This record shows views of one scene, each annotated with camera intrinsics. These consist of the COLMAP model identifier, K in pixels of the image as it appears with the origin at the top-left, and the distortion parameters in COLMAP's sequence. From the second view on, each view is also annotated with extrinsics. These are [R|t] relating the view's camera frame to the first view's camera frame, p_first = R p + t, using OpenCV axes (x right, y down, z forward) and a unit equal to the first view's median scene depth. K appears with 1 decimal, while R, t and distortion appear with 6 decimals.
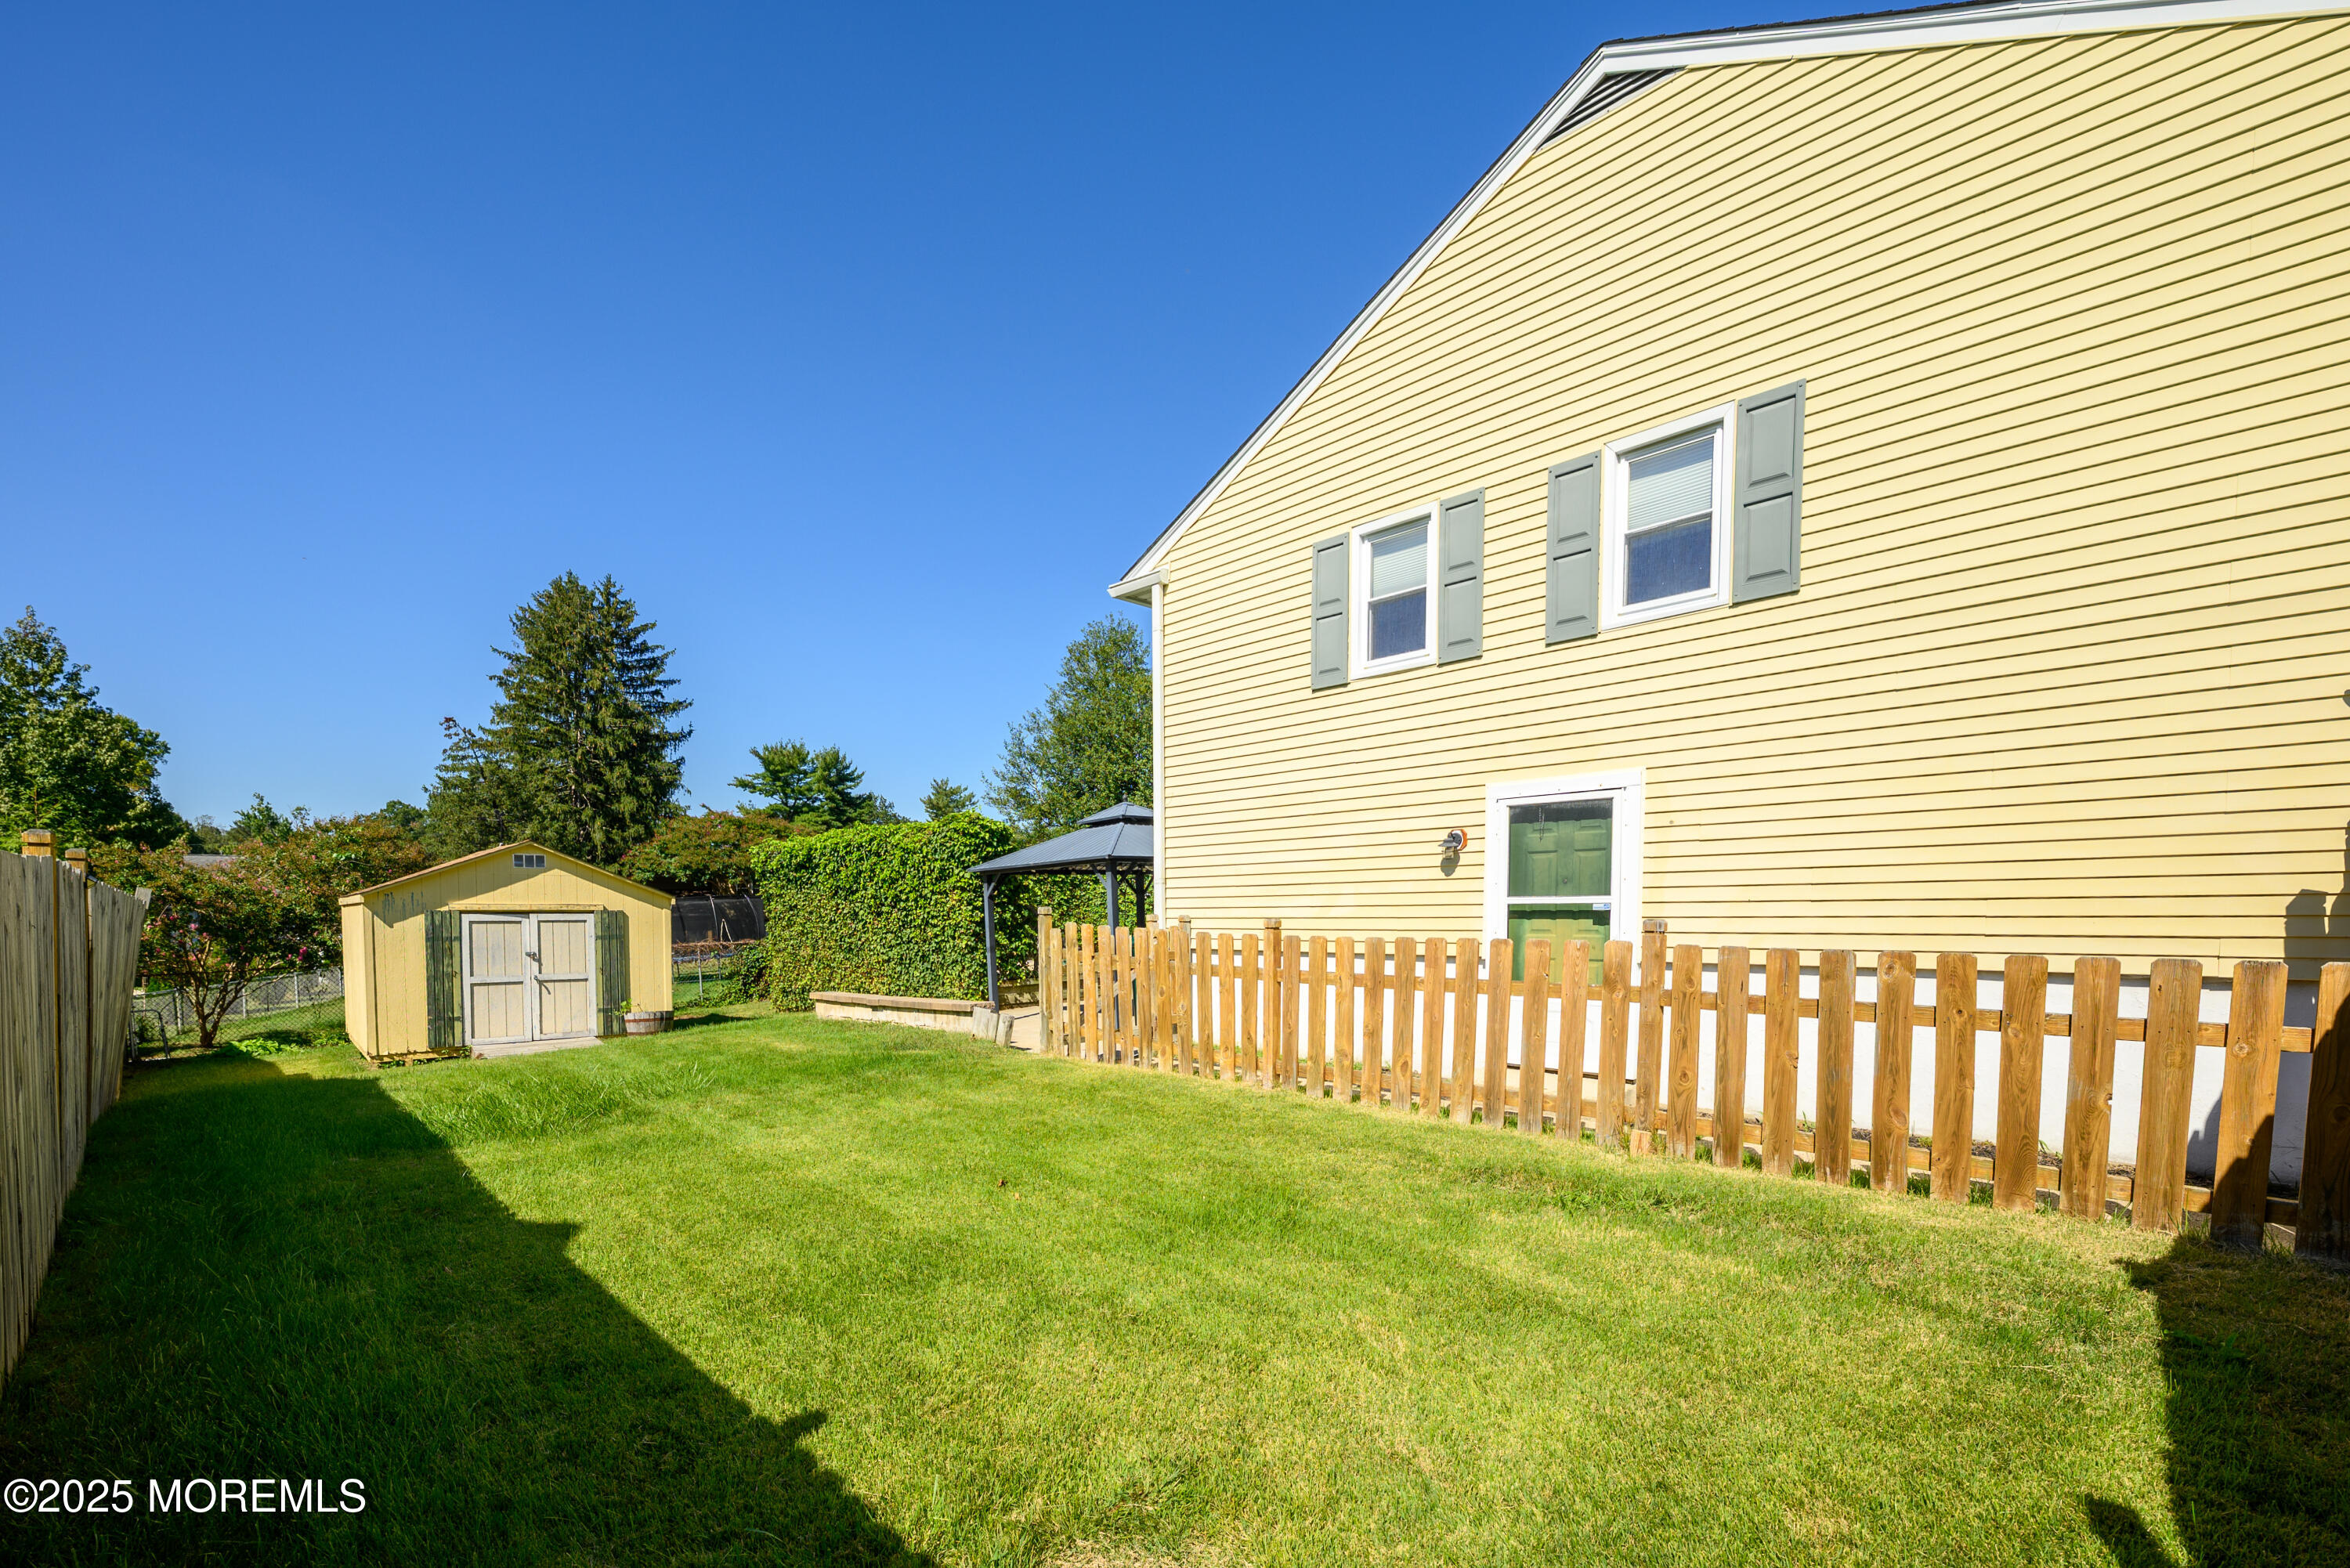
lens RADIAL K [[970.9, 0, 1177.6], [0, 970.9, 928.6], [0, 0, 1]] dist [-0.000382, -0.000298]
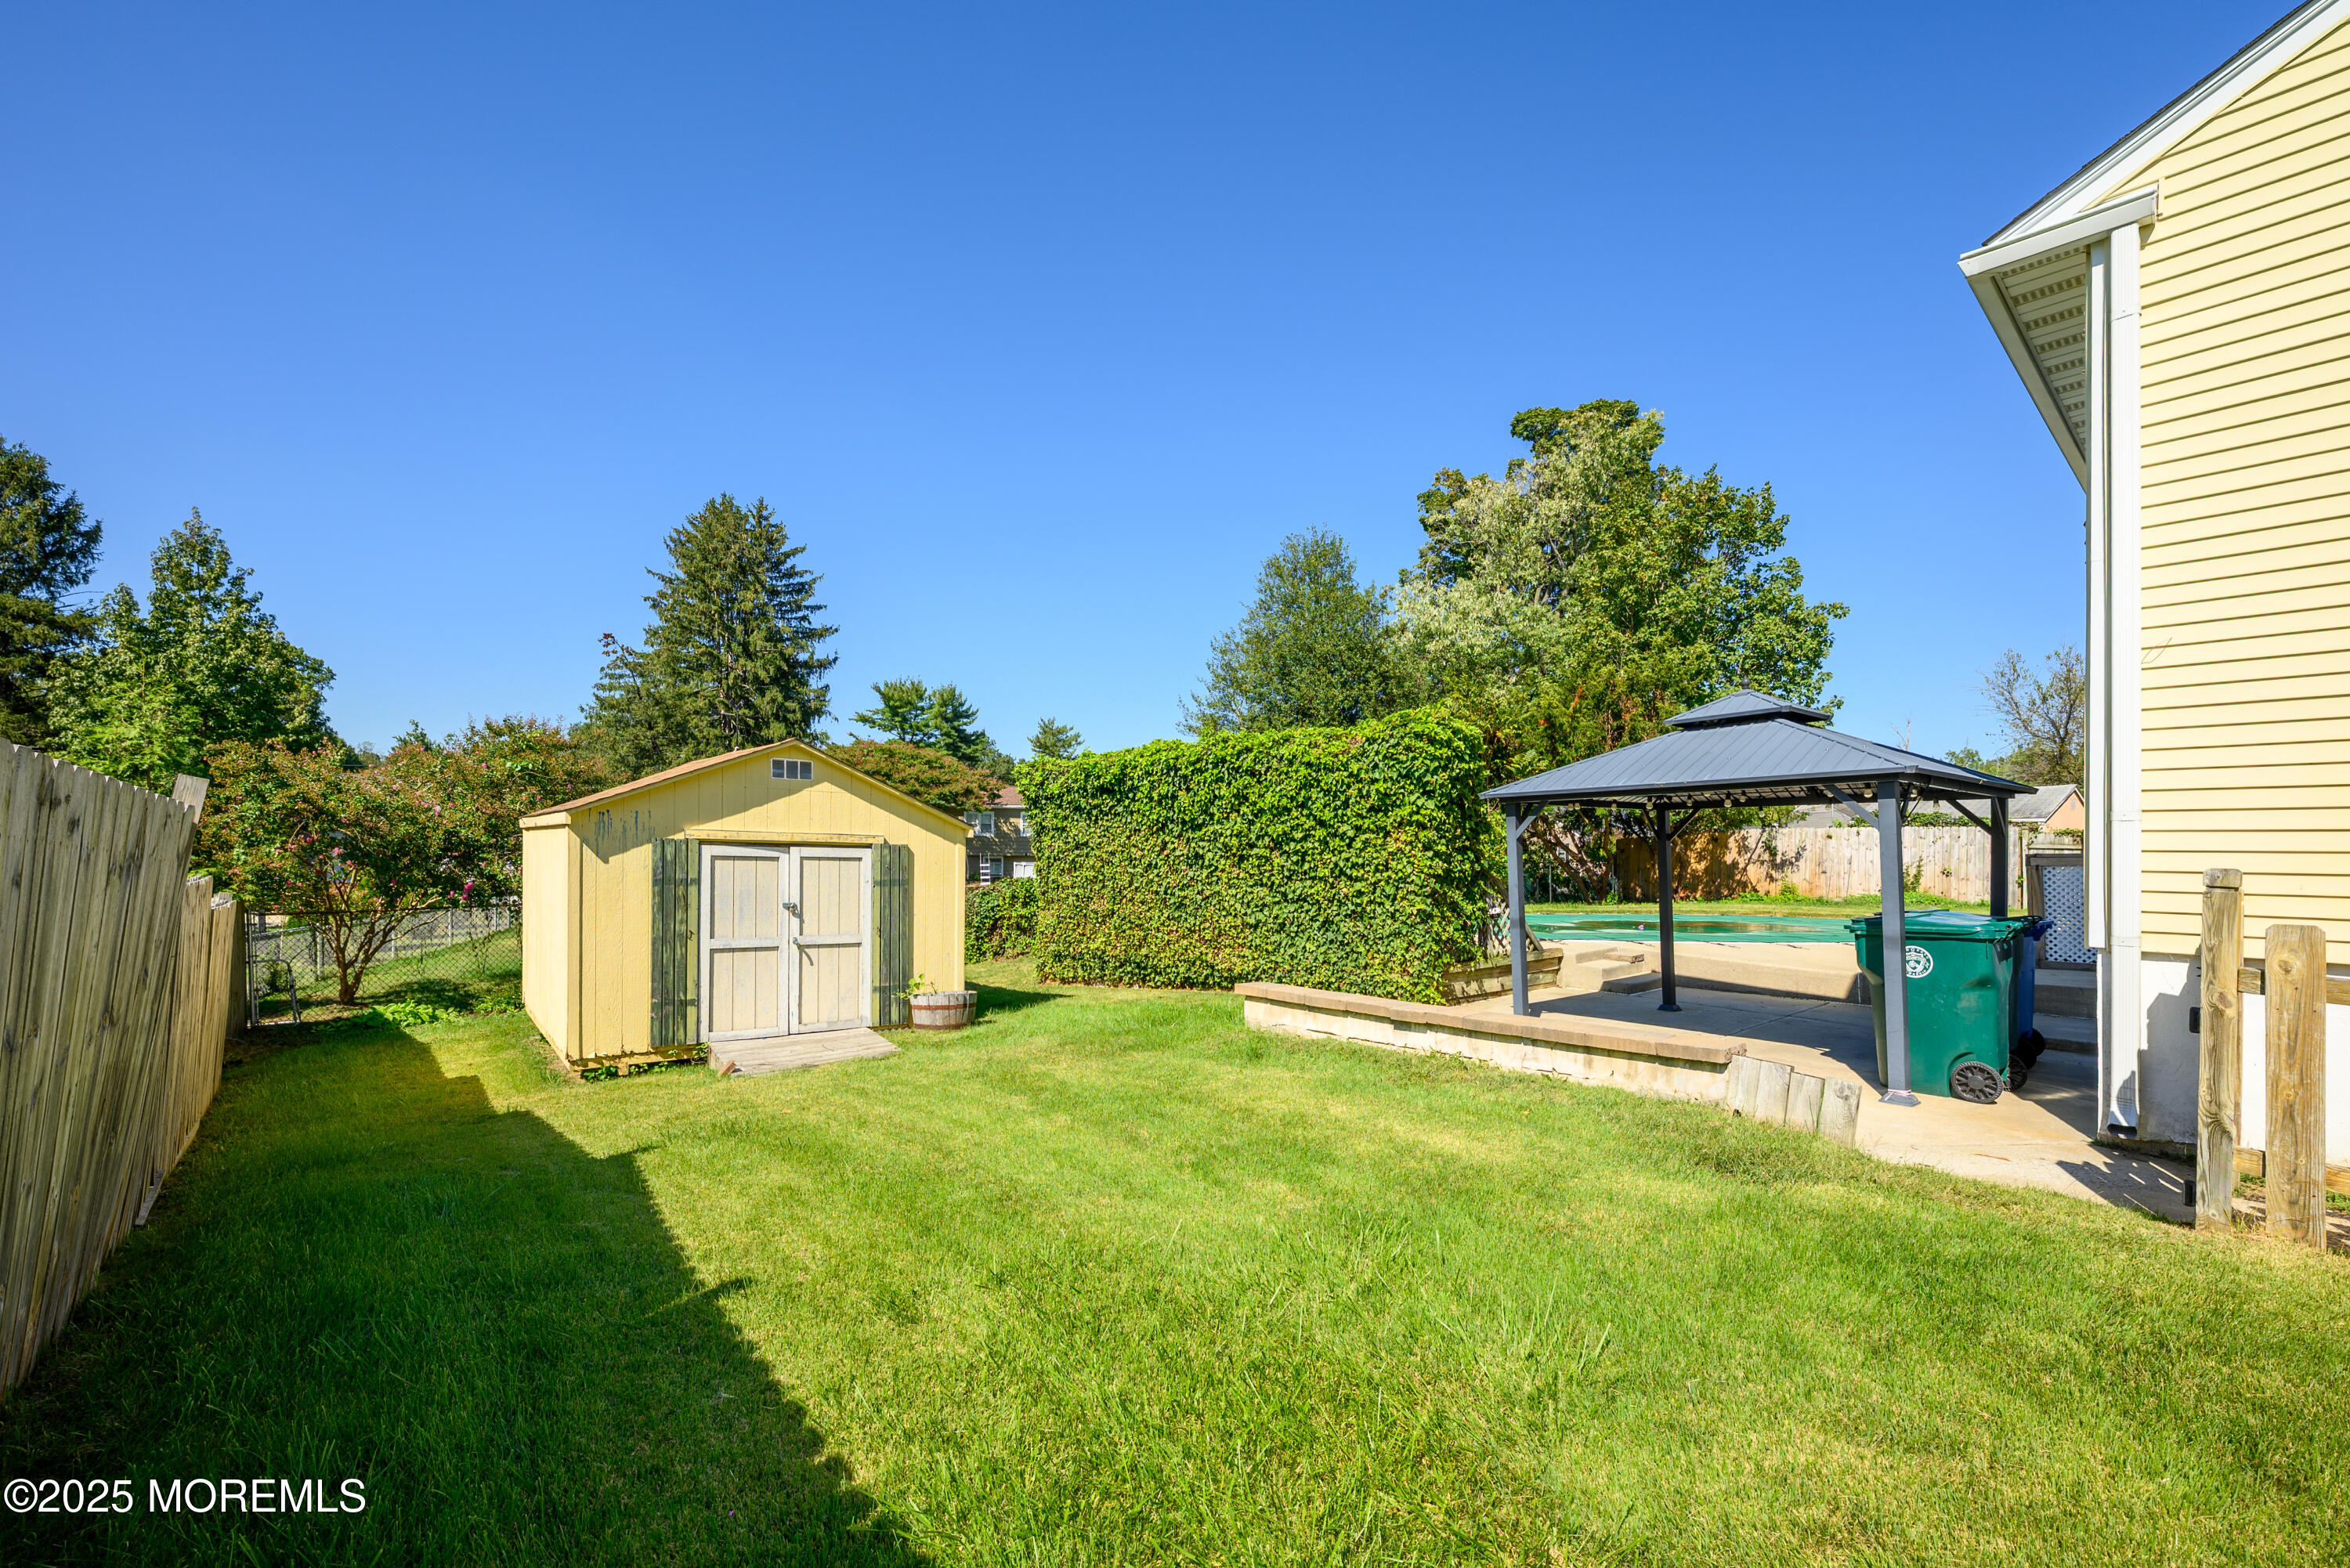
lens RADIAL K [[951.2, 0, 1182.1], [0, 951.2, 853.9], [0, 0, 1]] dist [0.000873, 0.000481]
pose [[0.996751, 0.025511, -0.076404, -0.272896], [-0.026843, 0.999504, -0.016464, -0.005289], [0.075946, 0.018462, 0.996941, 0.283361]]
